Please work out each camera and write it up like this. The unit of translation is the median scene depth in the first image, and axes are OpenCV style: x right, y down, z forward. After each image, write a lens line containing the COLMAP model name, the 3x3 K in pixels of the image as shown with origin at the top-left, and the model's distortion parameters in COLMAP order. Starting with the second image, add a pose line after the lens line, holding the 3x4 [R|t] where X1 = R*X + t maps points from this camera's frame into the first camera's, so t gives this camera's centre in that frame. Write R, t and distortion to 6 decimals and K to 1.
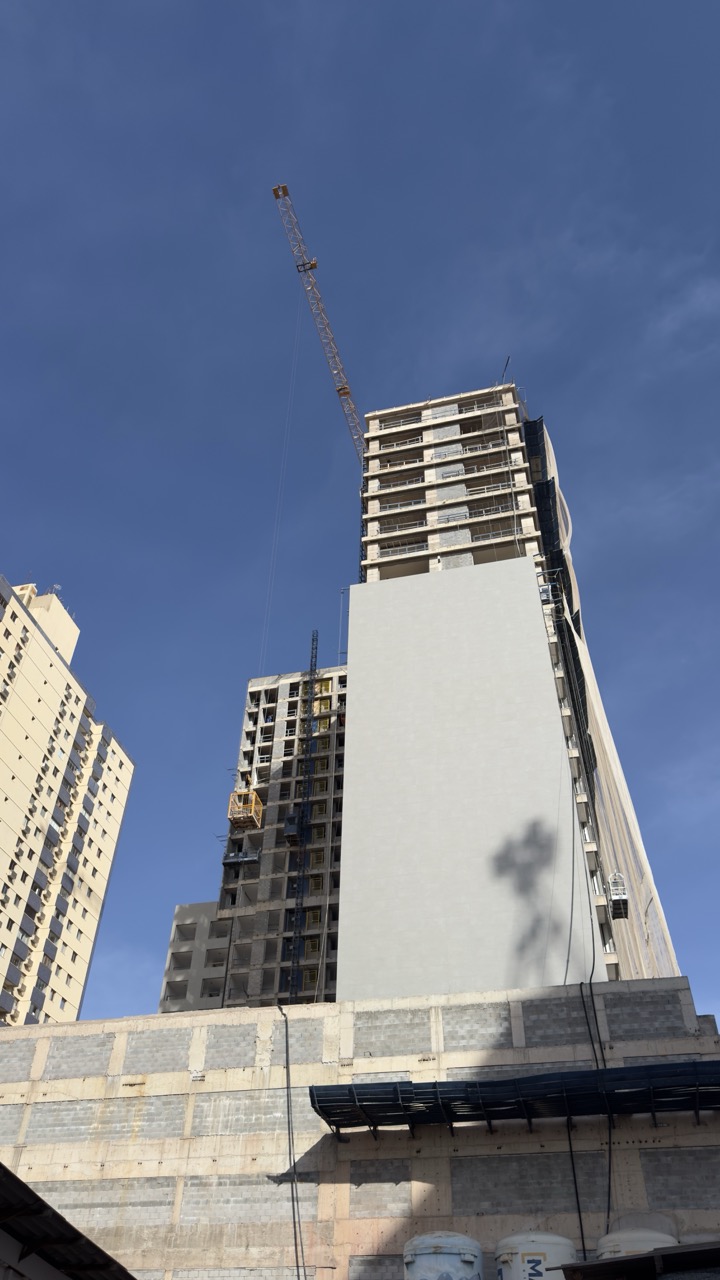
lens RADIAL K [[878.1, 0, 362.1], [0, 878.1, 643.0], [0, 0, 1]] dist [0.043850, -0.040834]
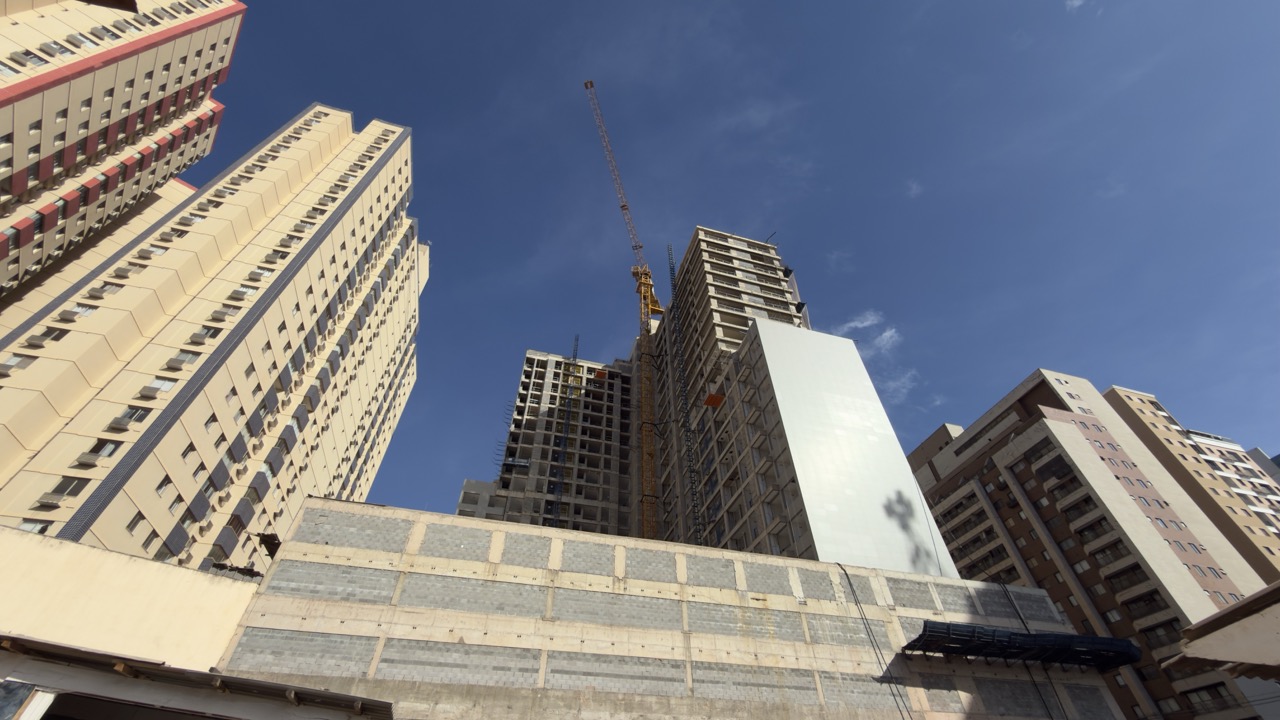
lens RADIAL K [[501.0, 0, 647.1], [0, 501.0, 357.8], [0, 0, 1]] dist [0.001982, -0.000530]
pose [[0.868751, 0.336362, 0.363499, -0.389448], [-0.315589, 0.941643, -0.117097, 0.137981], [-0.381674, -0.012988, 0.924206, 0.166547]]
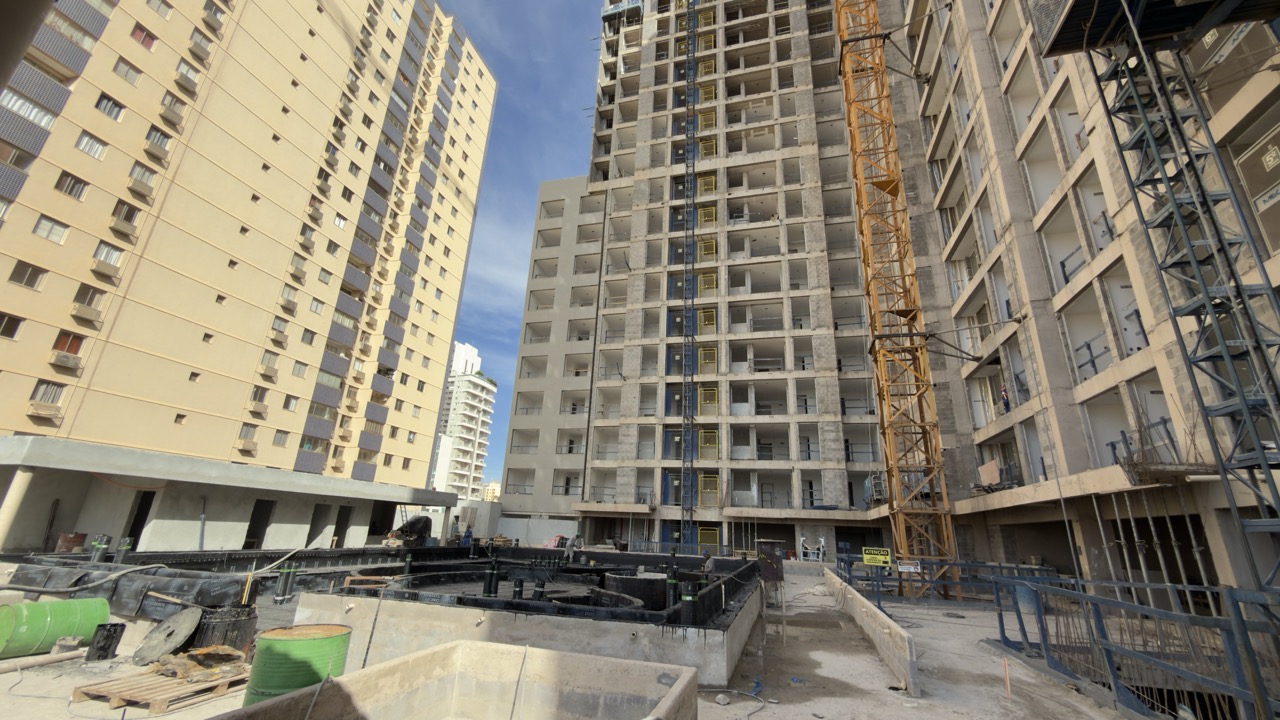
lens RADIAL K [[501.0, 0, 643.4], [0, 501.0, 363.0], [0, 0, 1]] dist [0.001982, -0.000530]
pose [[0.998661, 0.012501, -0.050199, -0.101985], [0.009393, 0.910422, 0.413575, 0.314885], [0.050872, -0.413493, 0.909085, 0.597387]]
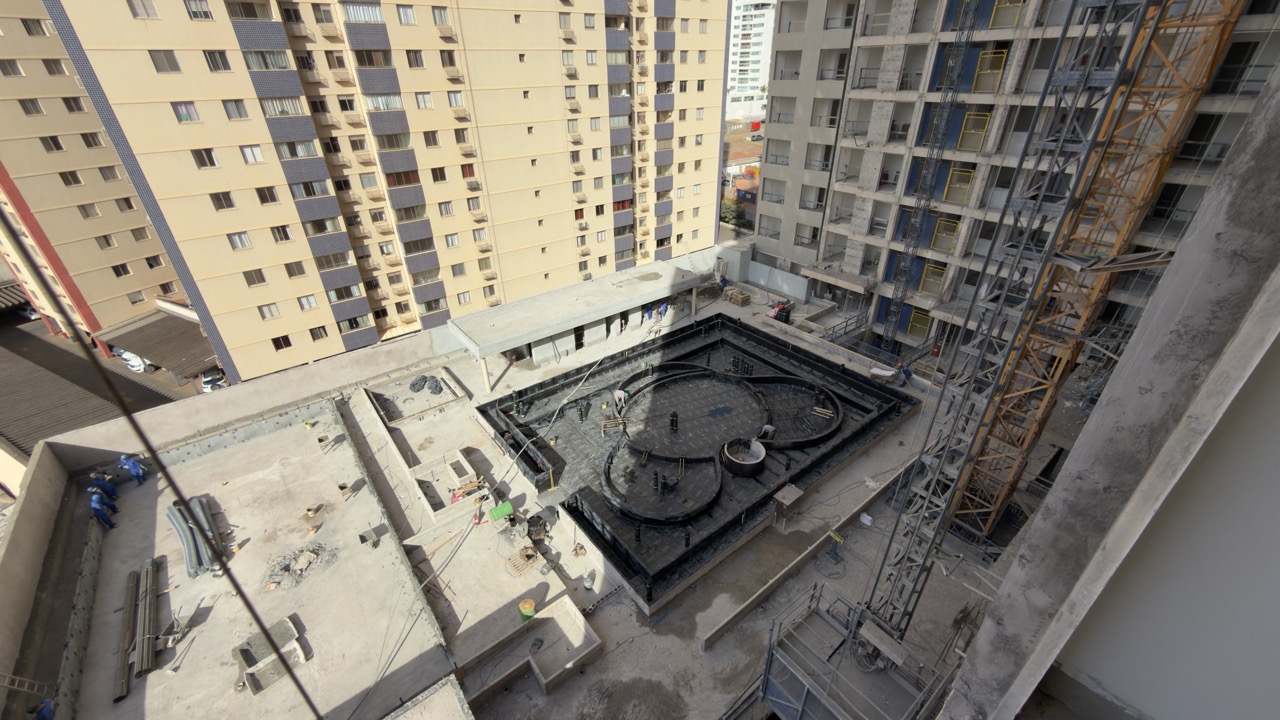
lens RADIAL K [[501.0, 0, 652.2], [0, 501.0, 357.1], [0, 0, 1]] dist [0.001982, -0.000530]
pose [[0.789377, 0.287223, -0.542574, 0.033278], [0.430751, 0.370592, 0.822870, 0.100099], [0.437421, -0.883269, 0.168816, 0.750752]]
